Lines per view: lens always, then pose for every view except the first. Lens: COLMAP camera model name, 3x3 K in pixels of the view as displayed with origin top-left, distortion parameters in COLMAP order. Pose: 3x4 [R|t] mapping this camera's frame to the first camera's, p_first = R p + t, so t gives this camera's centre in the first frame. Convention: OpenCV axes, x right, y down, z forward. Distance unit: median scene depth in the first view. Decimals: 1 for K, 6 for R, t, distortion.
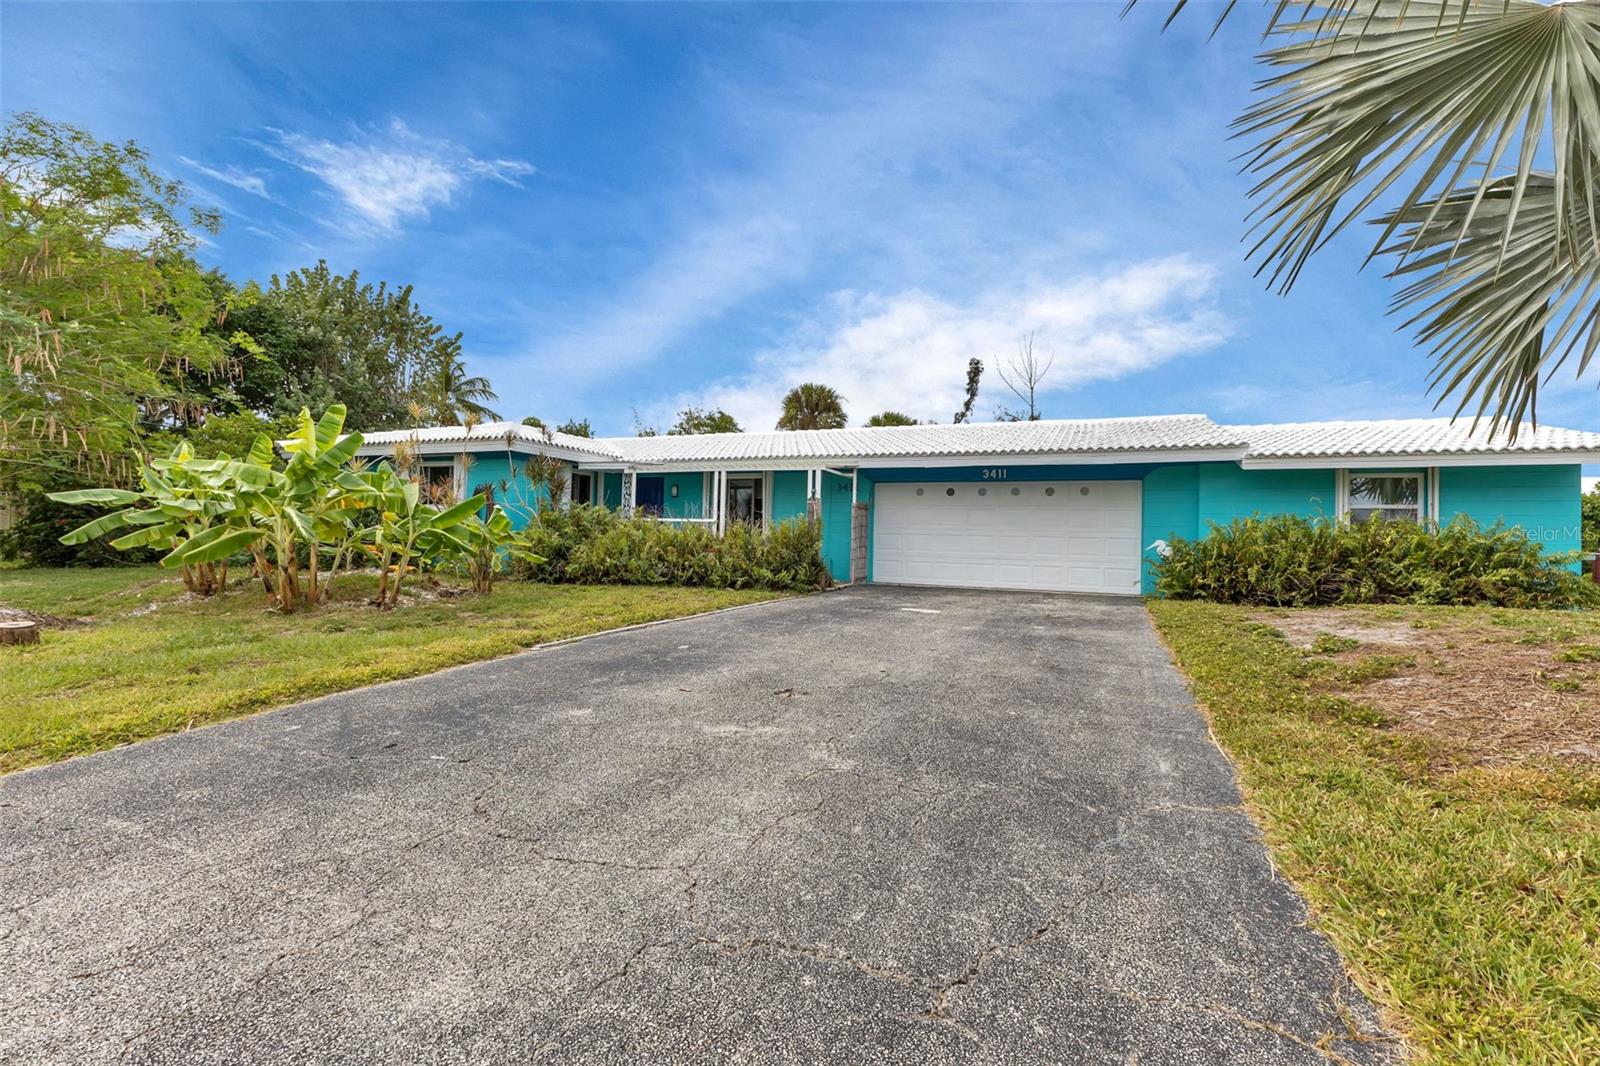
lens RADIAL K [[701.1, 0, 799.0], [0, 701.1, 531.1], [0, 0, 1]] dist [0.008749, -0.000677]
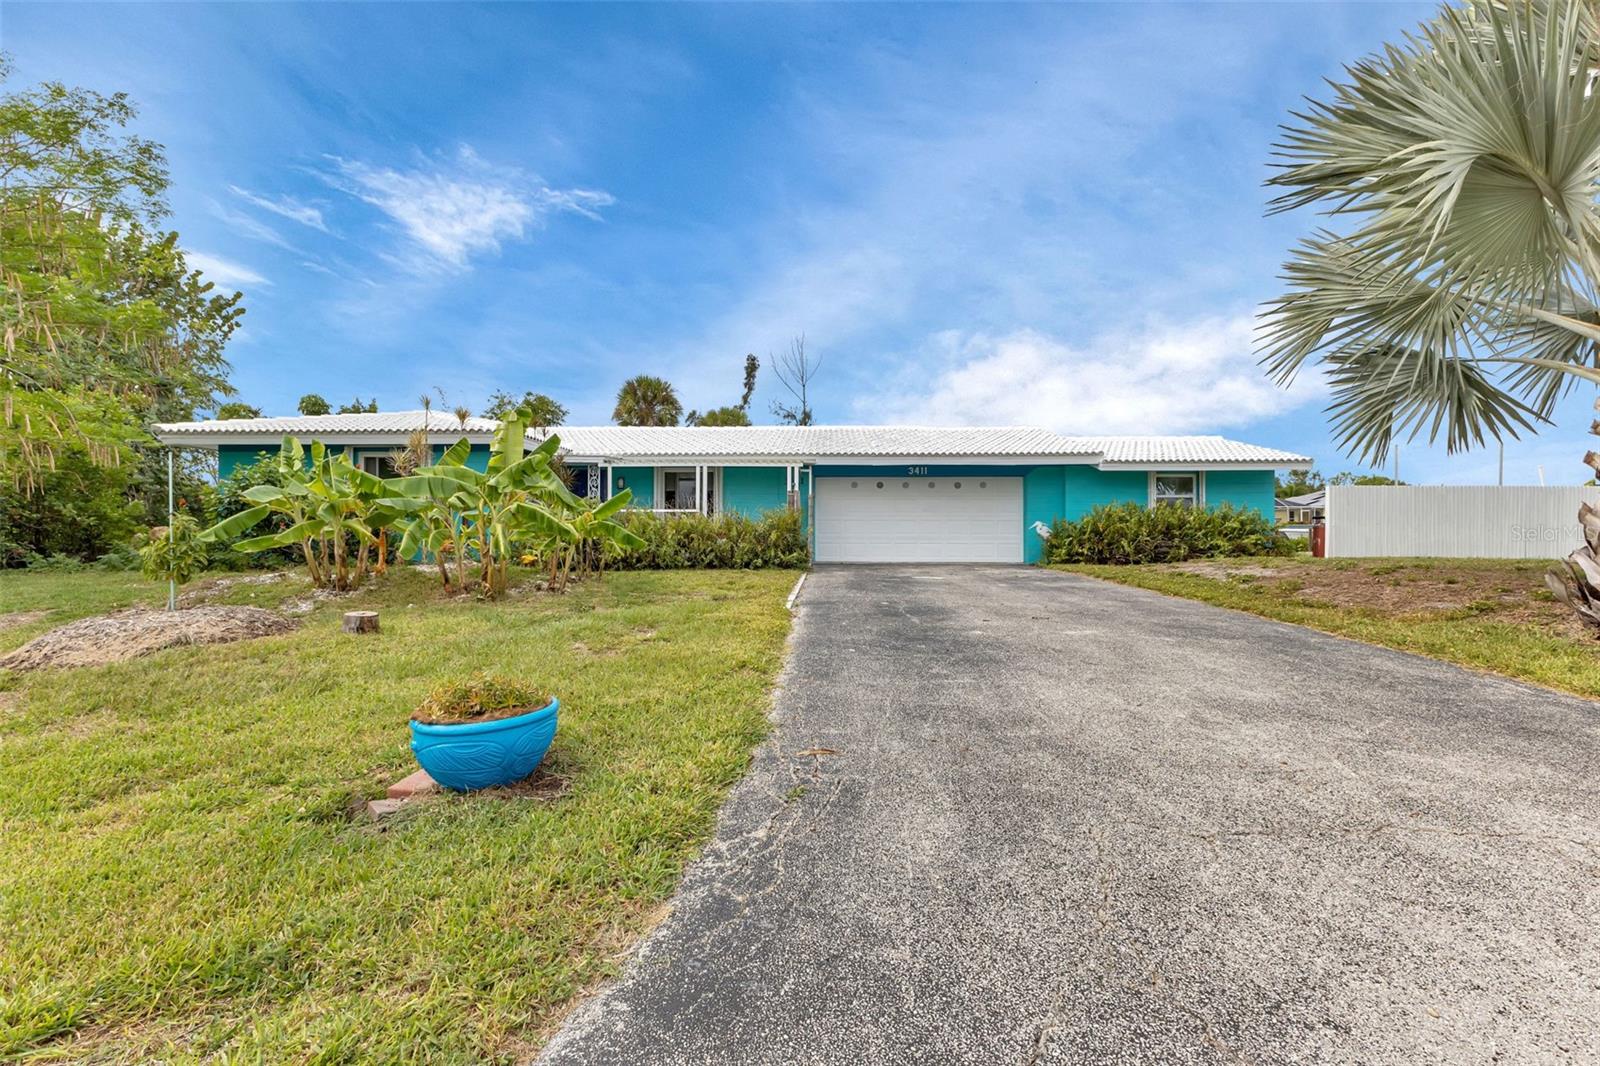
lens RADIAL K [[701.1, 0, 799.0], [0, 701.1, 531.1], [0, 0, 1]] dist [0.008749, -0.000677]
pose [[0.935008, -0.021437, 0.353979, -0.395121], [0.015341, 0.999682, 0.020020, -0.002681], [-0.354296, -0.013289, 0.935039, -0.105976]]
